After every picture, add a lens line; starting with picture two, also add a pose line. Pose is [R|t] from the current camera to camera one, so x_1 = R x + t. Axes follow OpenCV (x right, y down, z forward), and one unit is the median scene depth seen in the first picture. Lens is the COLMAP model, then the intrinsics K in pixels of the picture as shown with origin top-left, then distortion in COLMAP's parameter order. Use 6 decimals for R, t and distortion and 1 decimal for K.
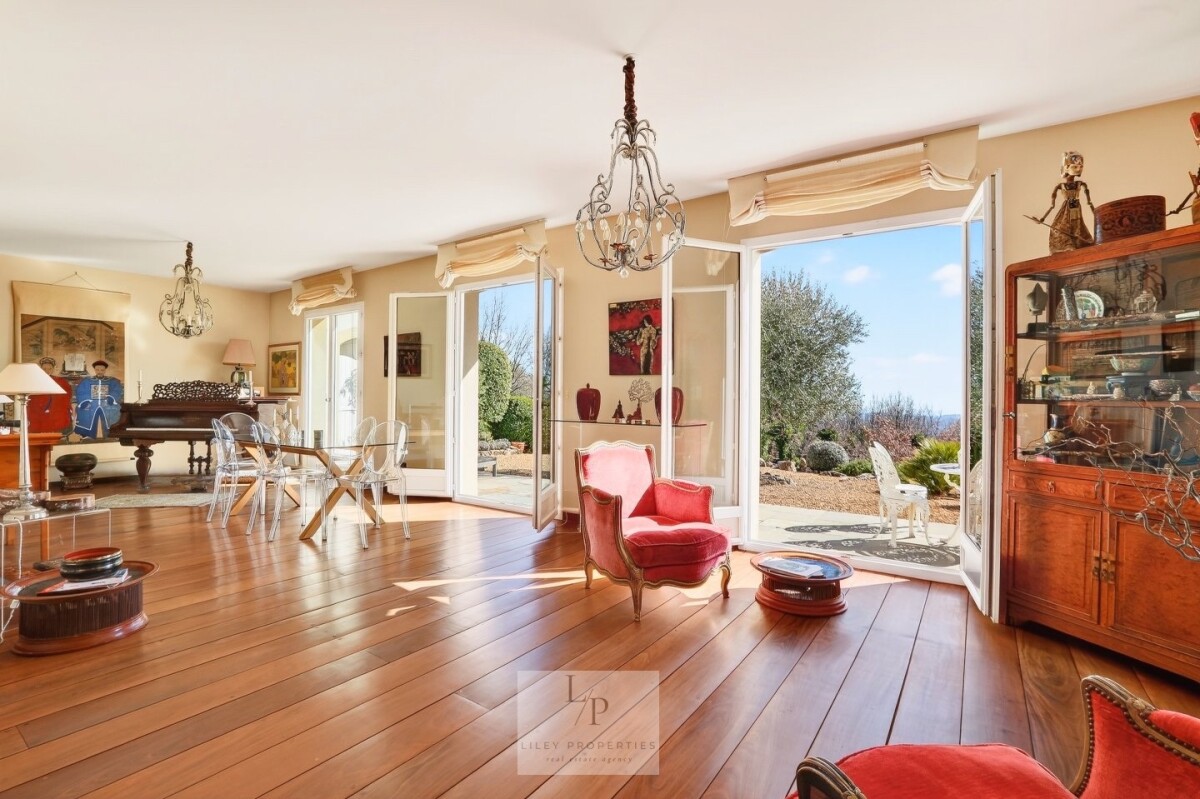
lens RADIAL K [[549.6, 0, 600.0], [0, 549.6, 399.5], [0, 0, 1]] dist [-0.028056, 0.000539]
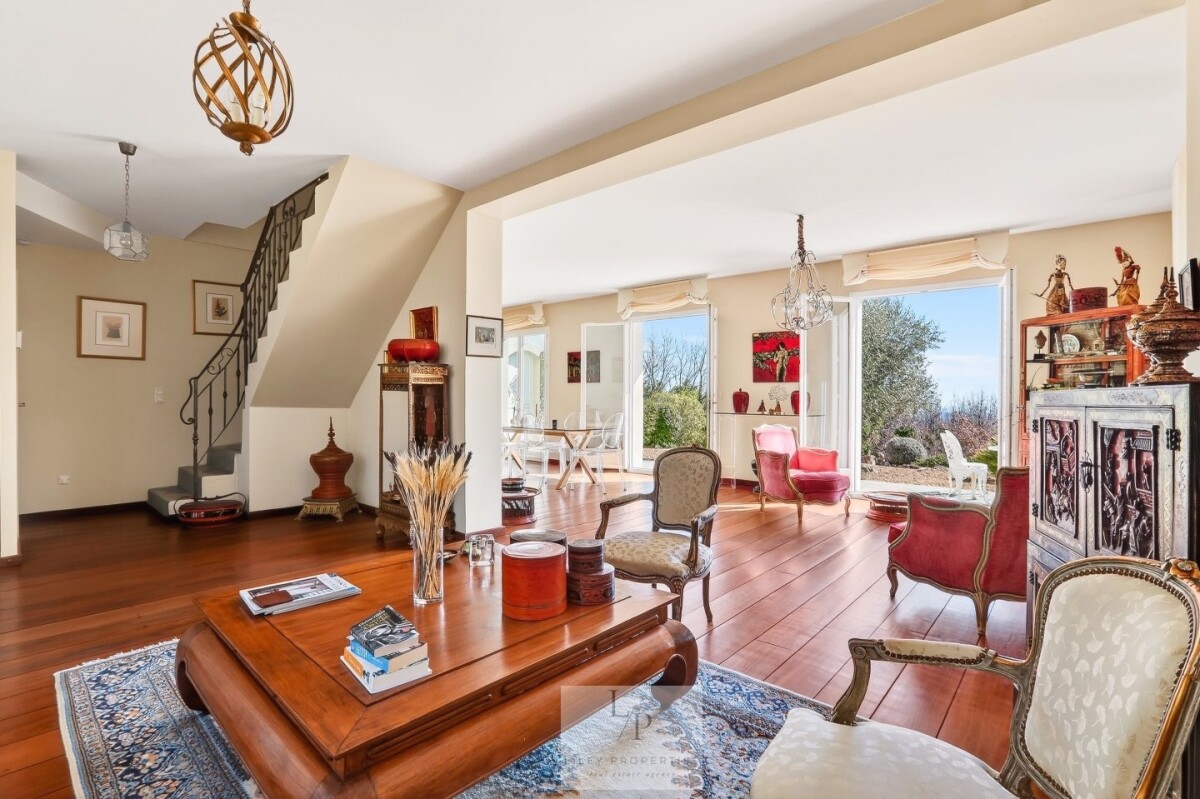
lens RADIAL K [[588.2, 0, 600.0], [0, 588.2, 399.5], [0, 0, 1]] dist [-0.001363, -0.000635]
pose [[0.996621, -0.001851, -0.082117, -0.271316], [0.001943, 0.999998, 0.001038, -0.000882], [0.082115, -0.001194, 0.996622, -0.618632]]
